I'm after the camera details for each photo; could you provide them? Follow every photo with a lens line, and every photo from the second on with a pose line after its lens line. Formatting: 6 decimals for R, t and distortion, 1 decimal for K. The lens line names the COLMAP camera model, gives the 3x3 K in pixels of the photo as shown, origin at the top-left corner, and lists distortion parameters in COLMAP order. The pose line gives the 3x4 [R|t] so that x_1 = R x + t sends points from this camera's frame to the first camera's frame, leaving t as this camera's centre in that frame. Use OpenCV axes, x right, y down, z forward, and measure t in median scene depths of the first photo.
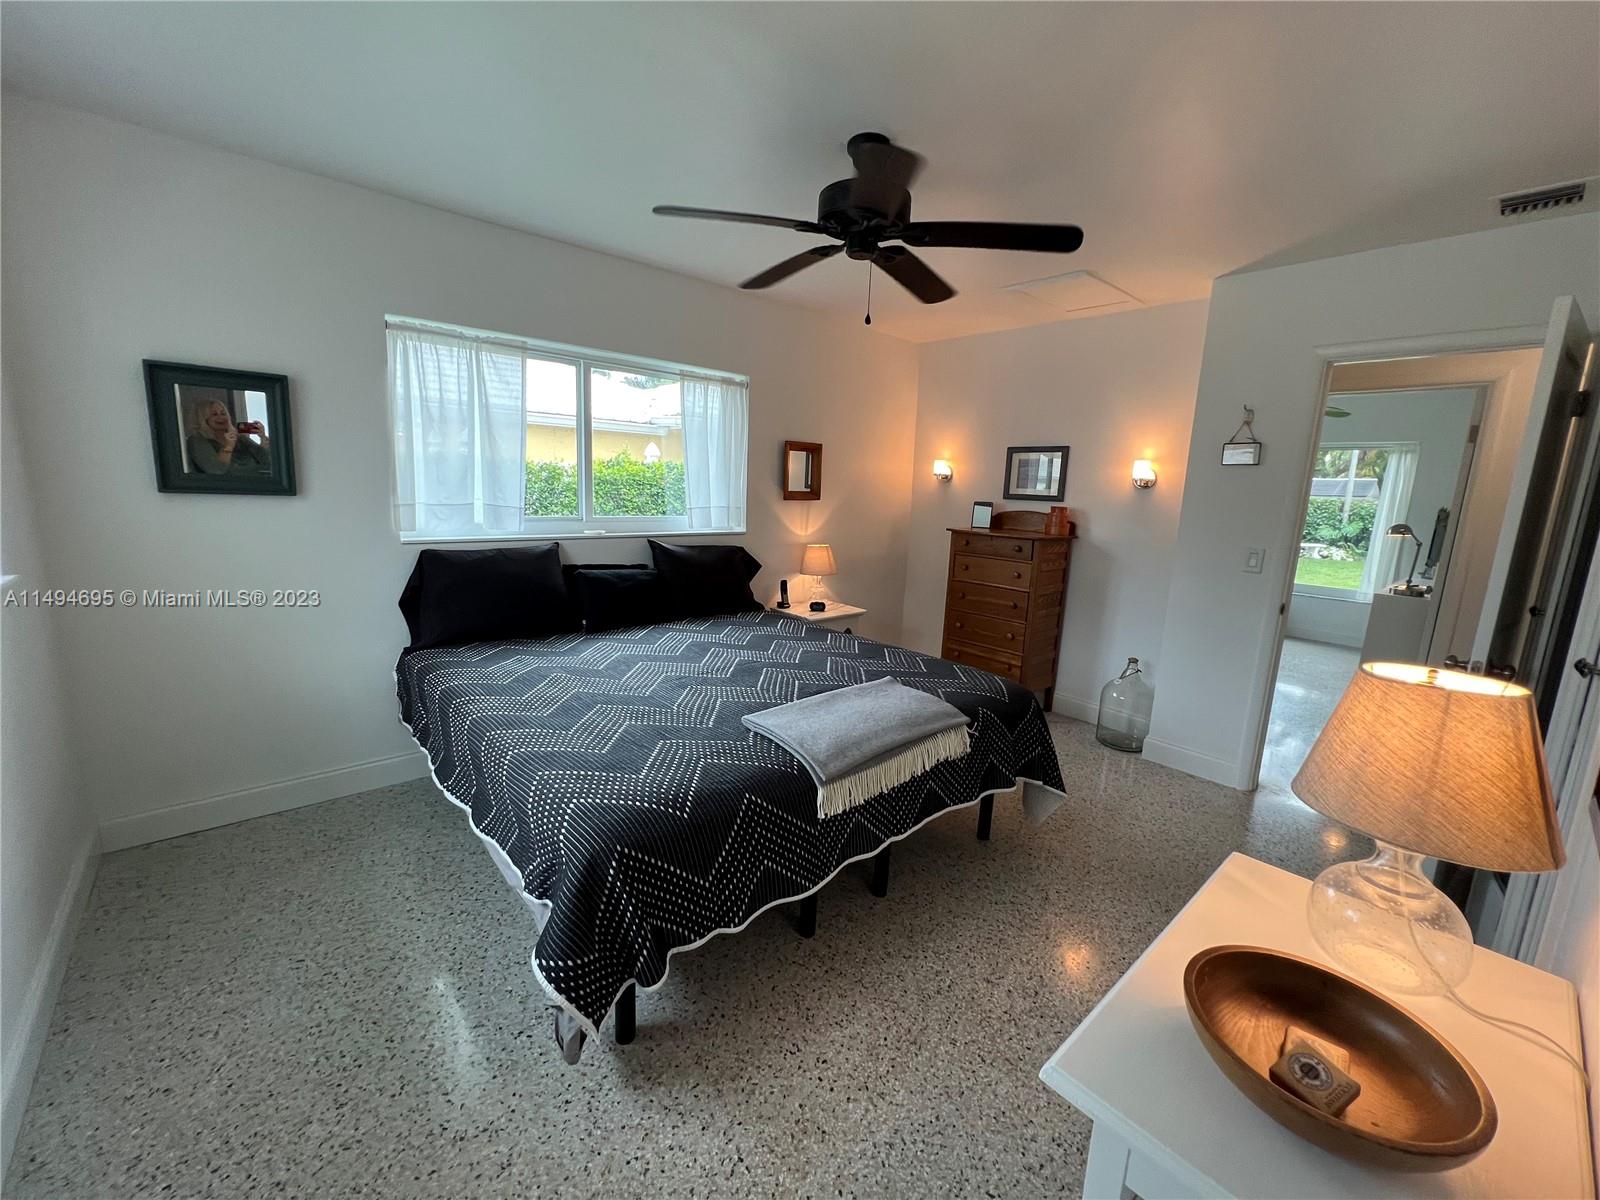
lens RADIAL K [[643.2, 0, 800.0], [0, 643.2, 600.0], [0, 0, 1]] dist [-0.004353, 0.000353]
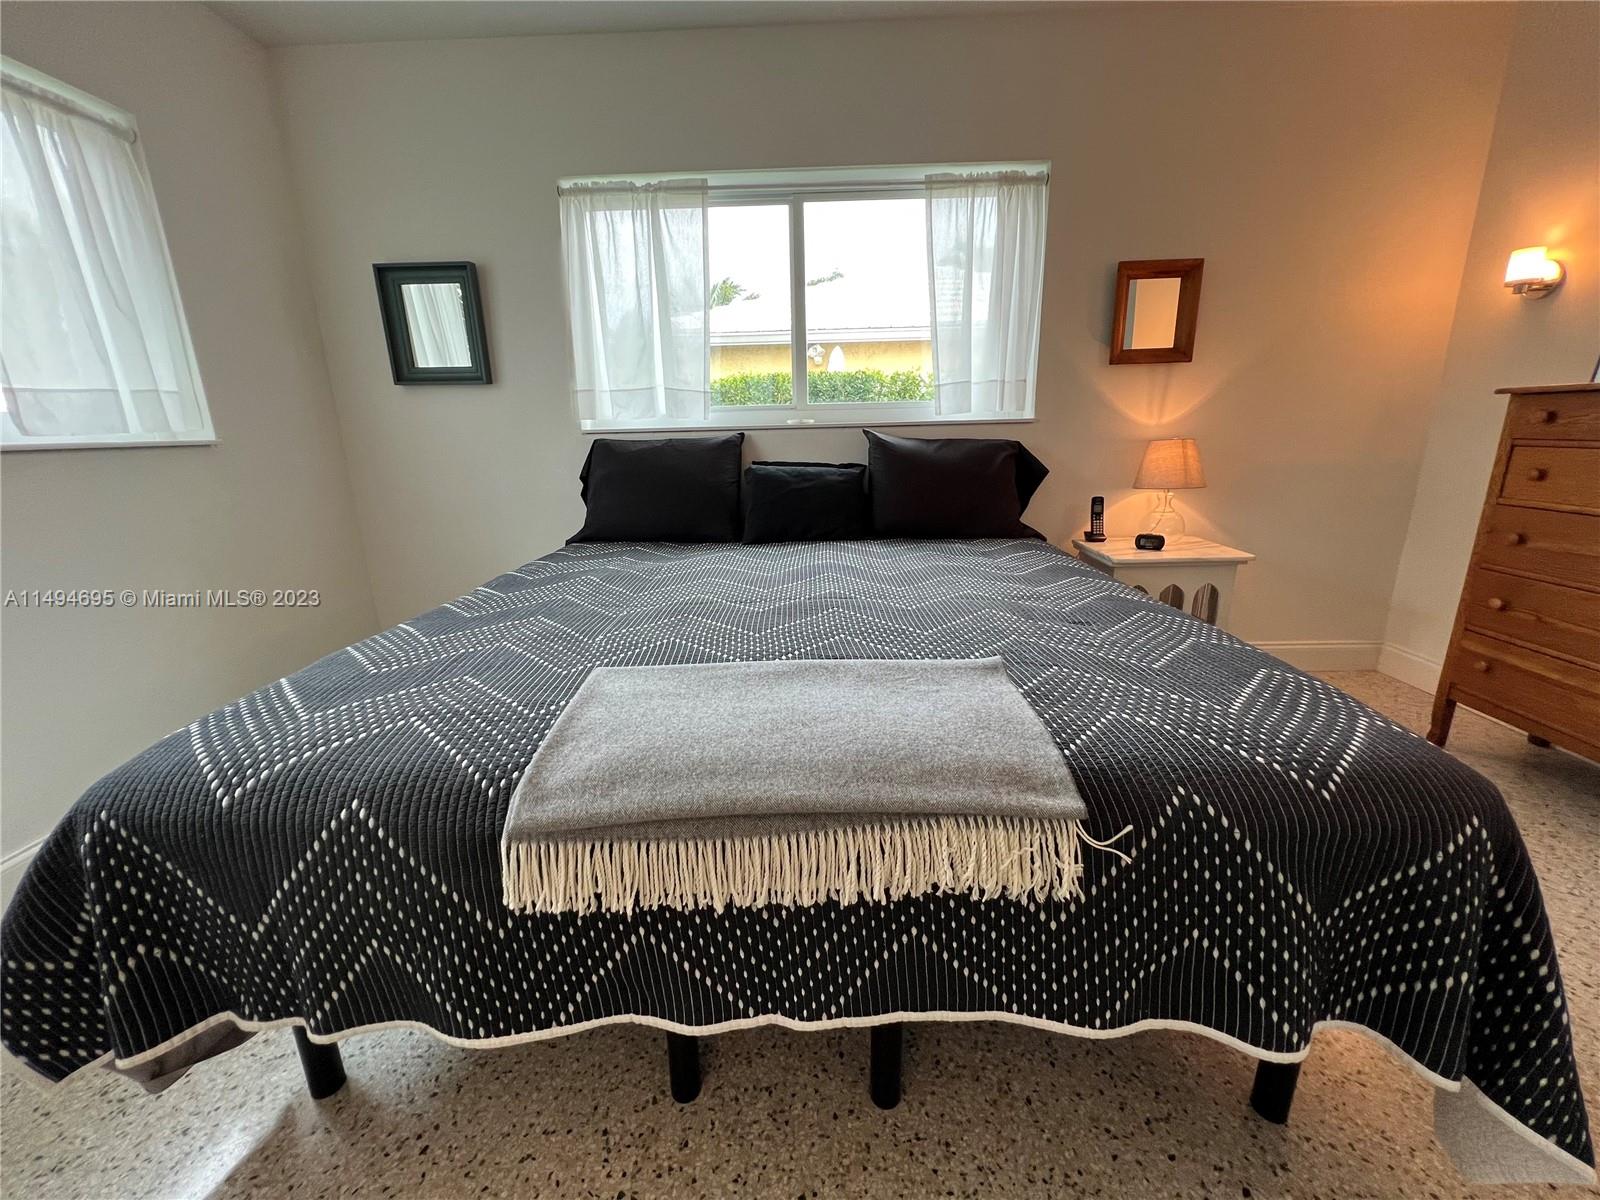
lens RADIAL K [[643.2, 0, 800.0], [0, 643.2, 600.0], [0, 0, 1]] dist [-0.004353, 0.000353]
pose [[0.732235, 0.119823, -0.670429, 0.264284], [-0.070409, 0.992445, 0.100476, 0.035807], [0.677403, -0.026368, 0.735139, 0.461918]]
